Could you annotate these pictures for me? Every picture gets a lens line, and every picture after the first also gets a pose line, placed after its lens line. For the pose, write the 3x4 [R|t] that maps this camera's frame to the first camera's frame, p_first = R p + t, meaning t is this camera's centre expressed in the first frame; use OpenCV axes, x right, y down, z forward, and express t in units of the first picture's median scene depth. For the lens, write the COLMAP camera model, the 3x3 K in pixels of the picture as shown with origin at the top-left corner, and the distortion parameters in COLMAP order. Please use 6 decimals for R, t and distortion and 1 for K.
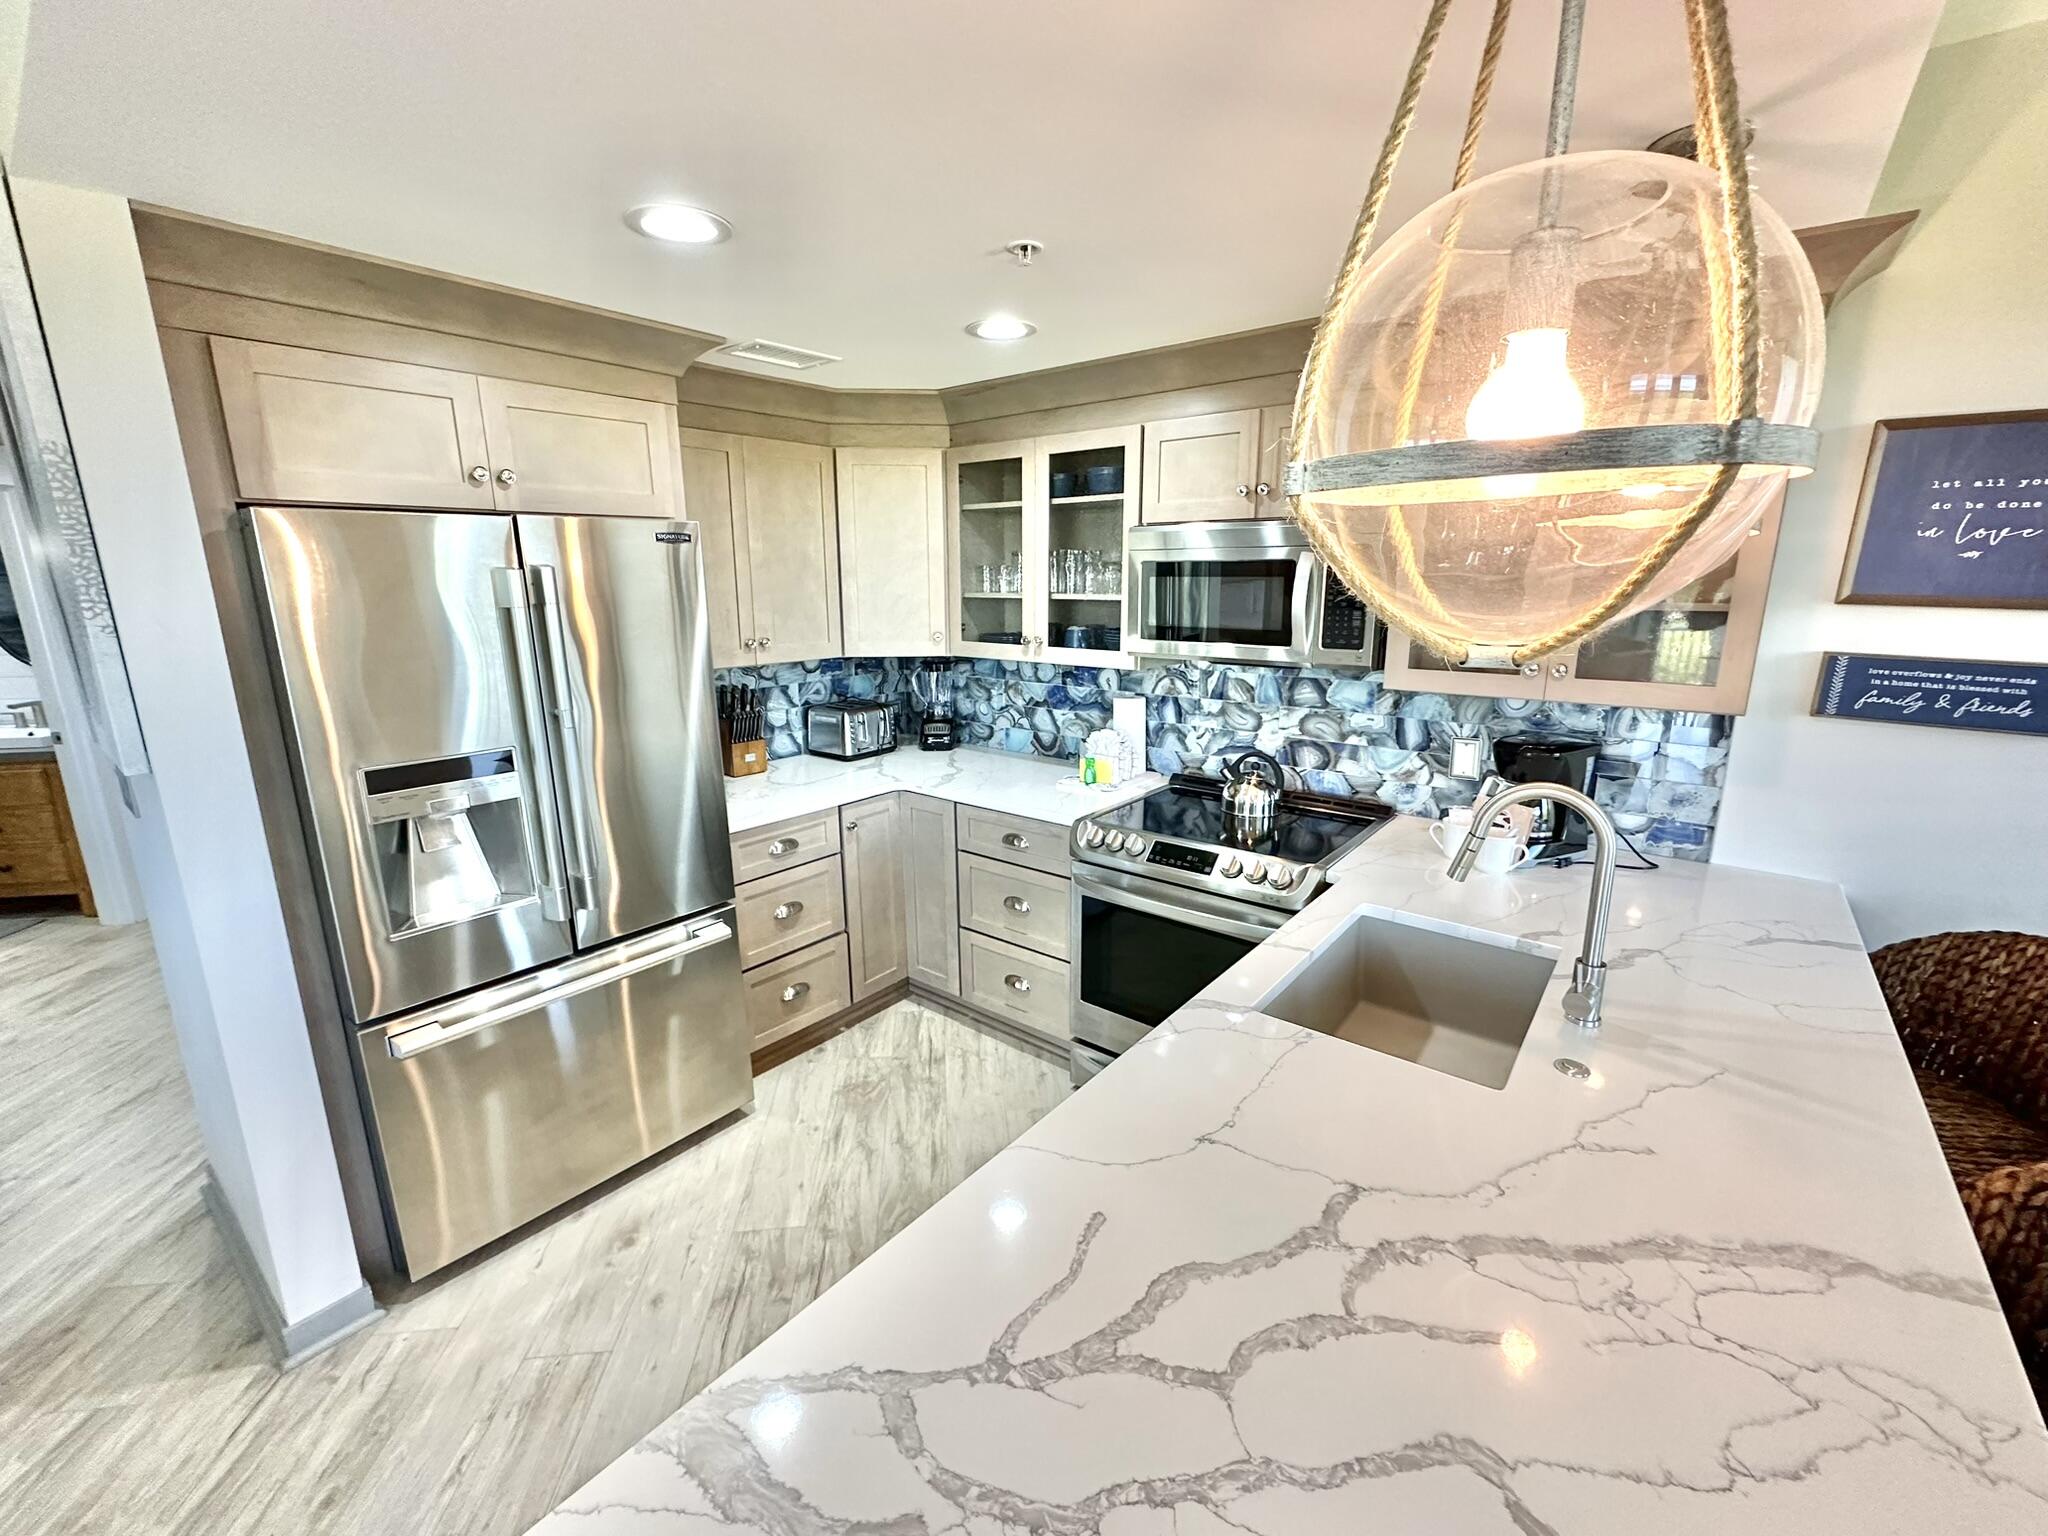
lens RADIAL K [[841.0, 0, 1016.8], [0, 841.0, 772.8], [0, 0, 1]] dist [-0.001718, -0.000247]
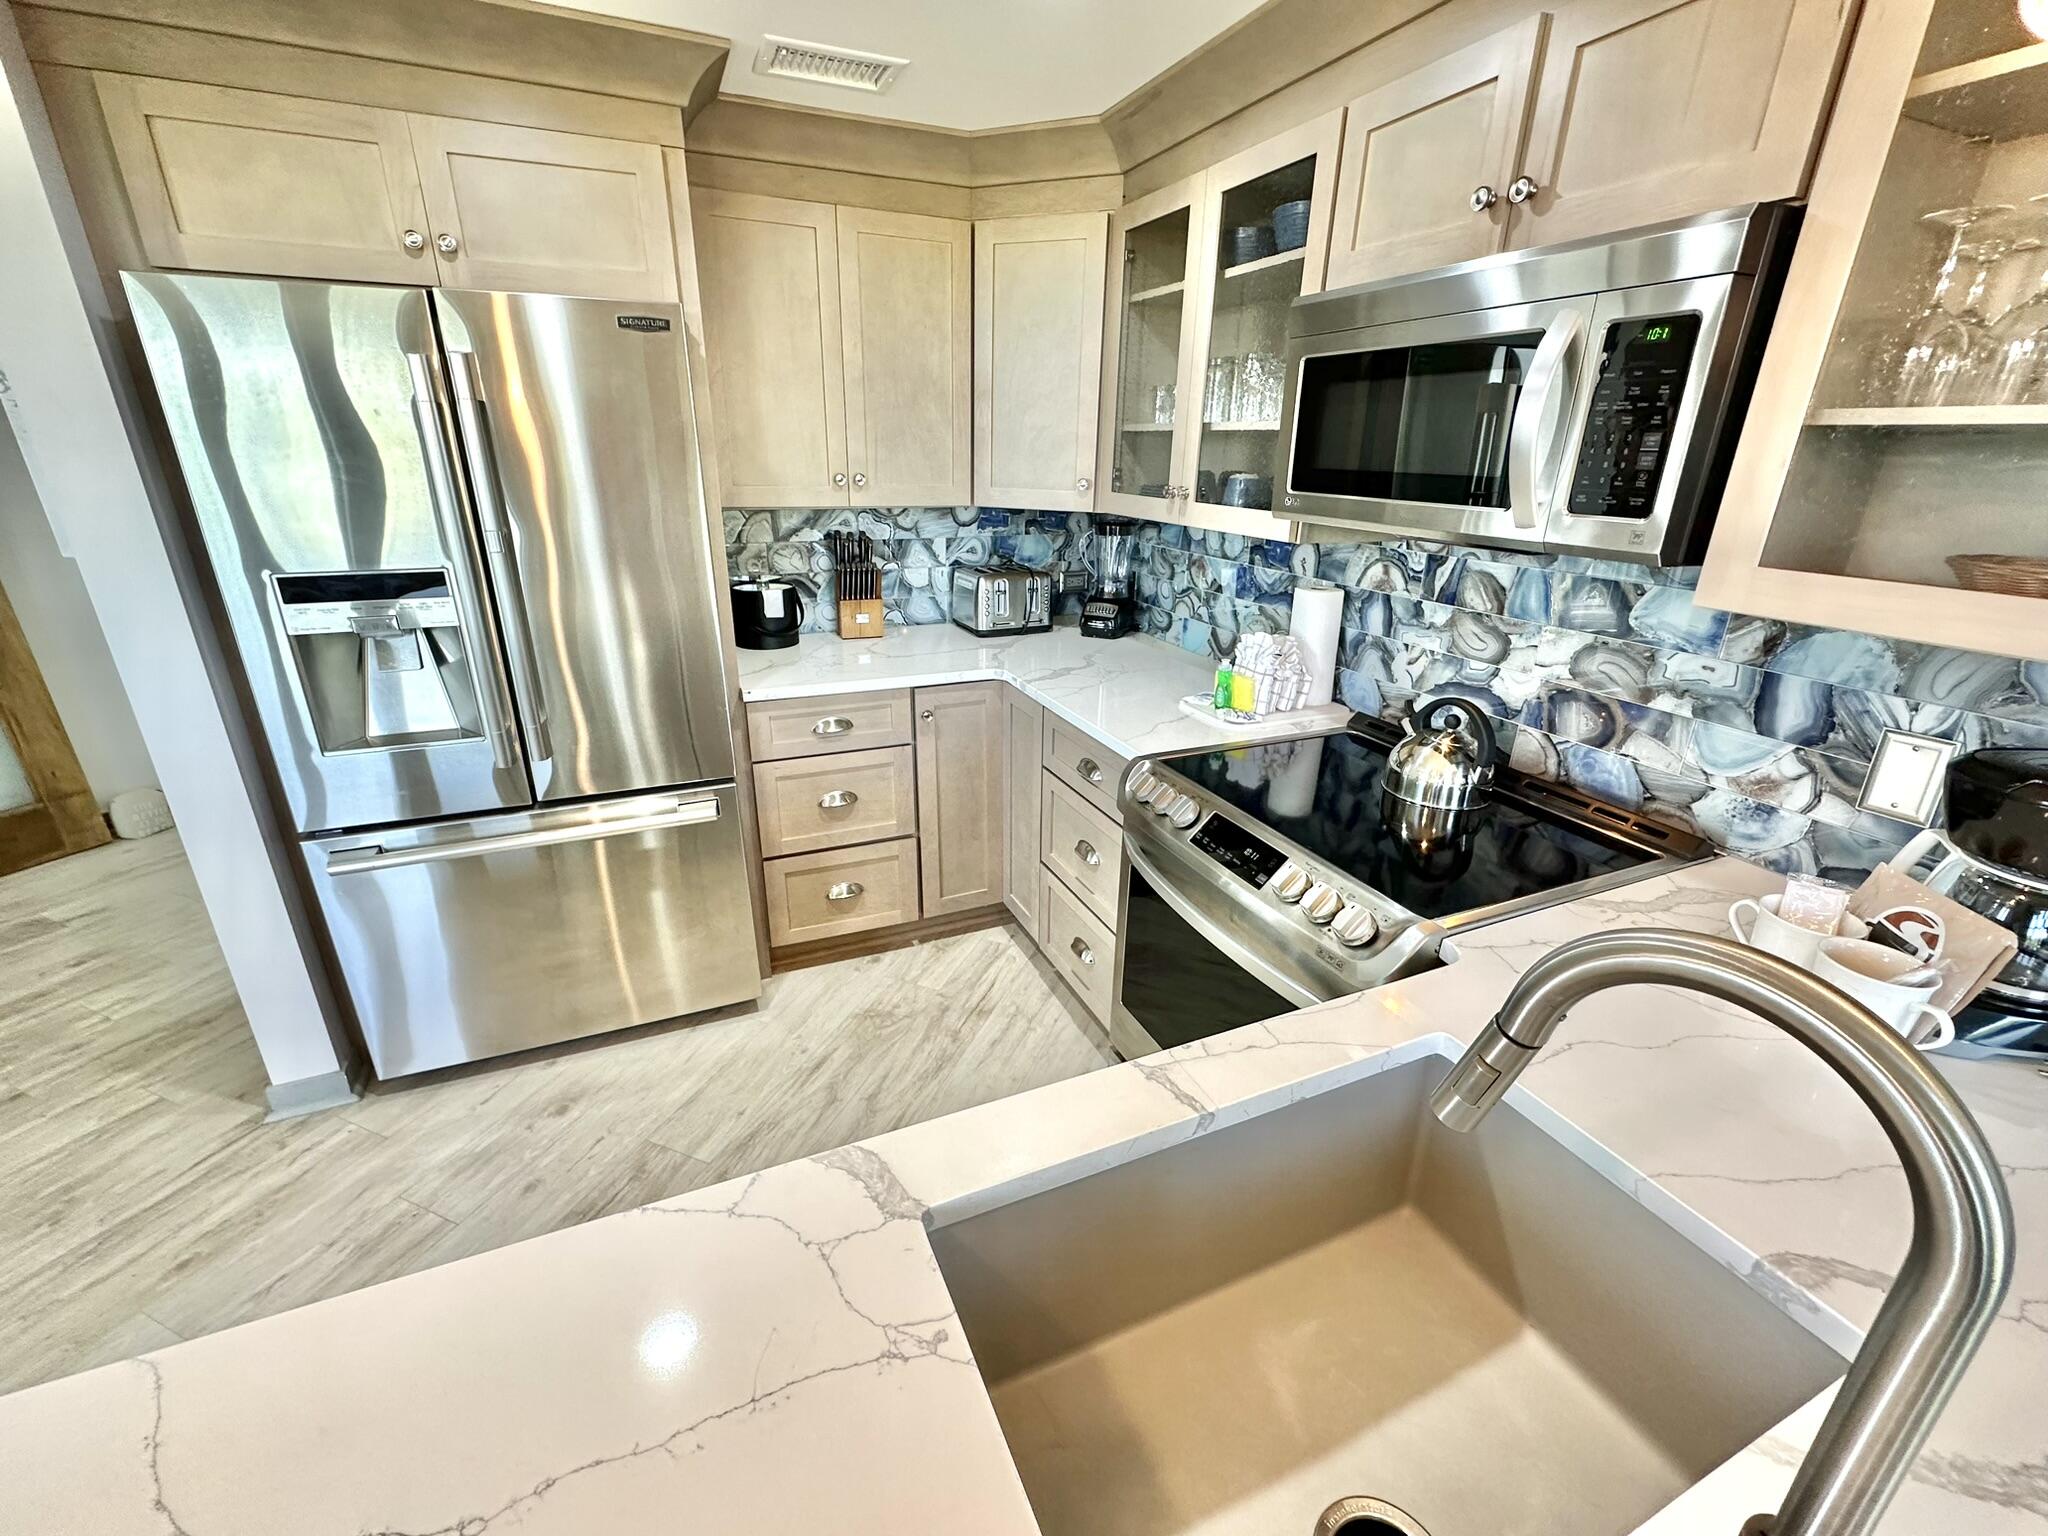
lens RADIAL K [[841.0, 0, 1021.9], [0, 841.0, 767.9], [0, 0, 1]] dist [-0.001718, -0.000247]
pose [[0.889017, 0.183260, -0.419600, 0.254093], [-0.126174, 0.978980, 0.160243, -0.030790], [0.440146, -0.089516, 0.893453, 0.317665]]
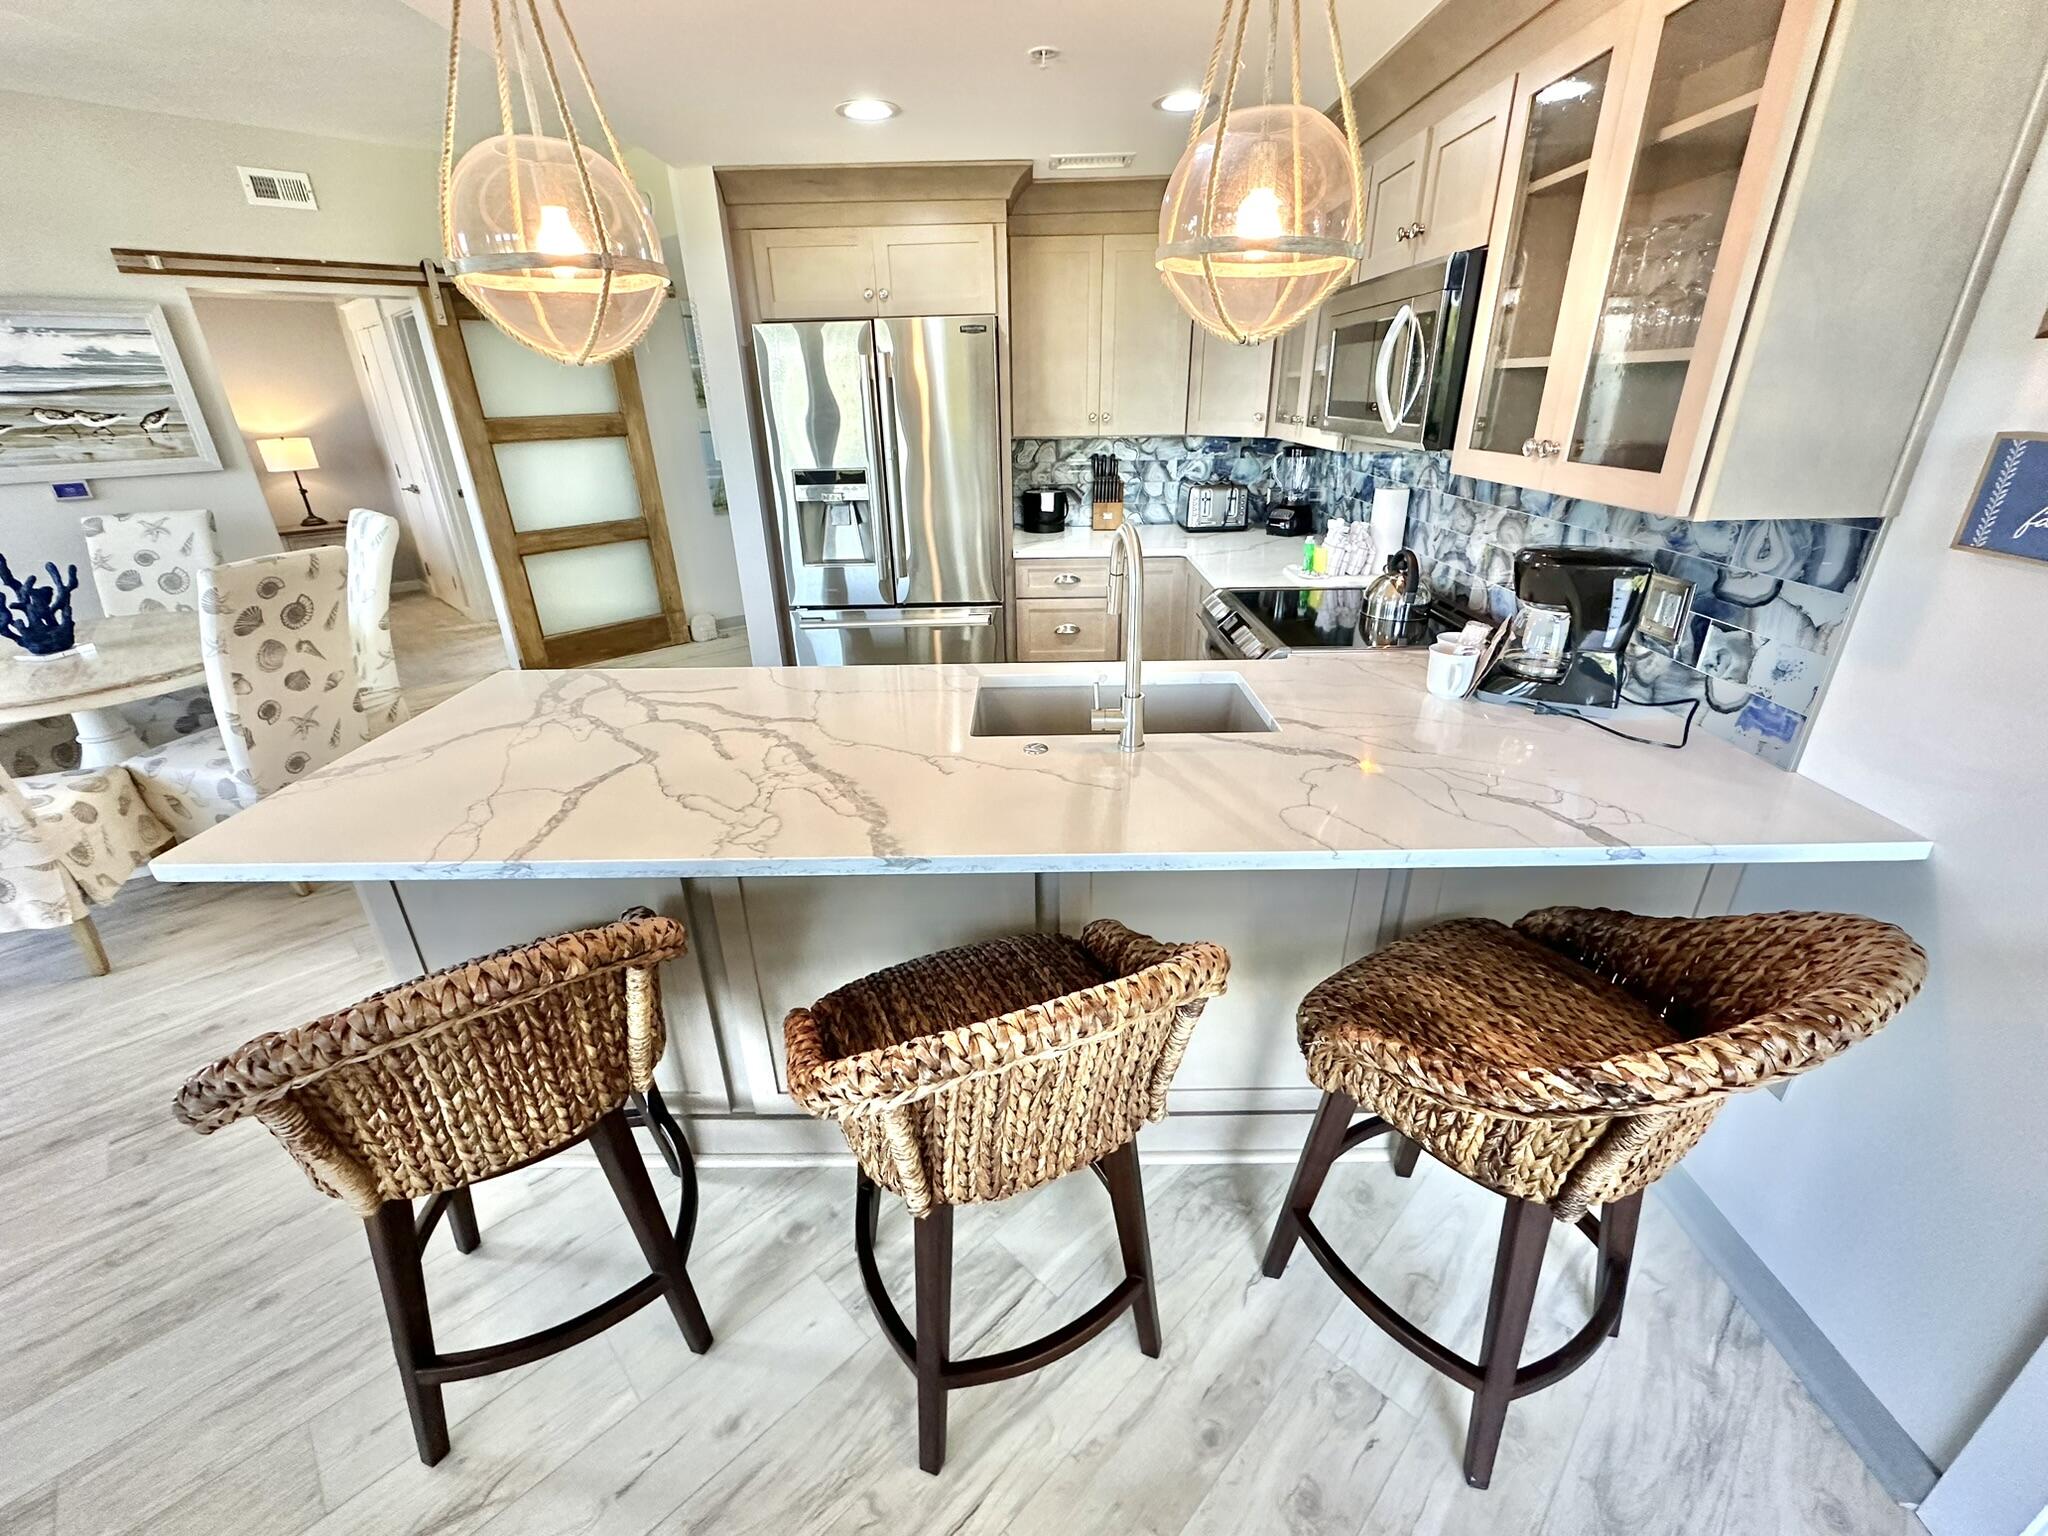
lens RADIAL K [[841.0, 0, 1025.0], [0, 841.0, 766.3], [0, 0, 1]] dist [-0.001718, -0.000247]
pose [[0.626628, 0.314063, -0.713233, 0.705587], [-0.165390, 0.947947, 0.272109, 0.017426], [0.761566, -0.052549, 0.645953, 0.081652]]
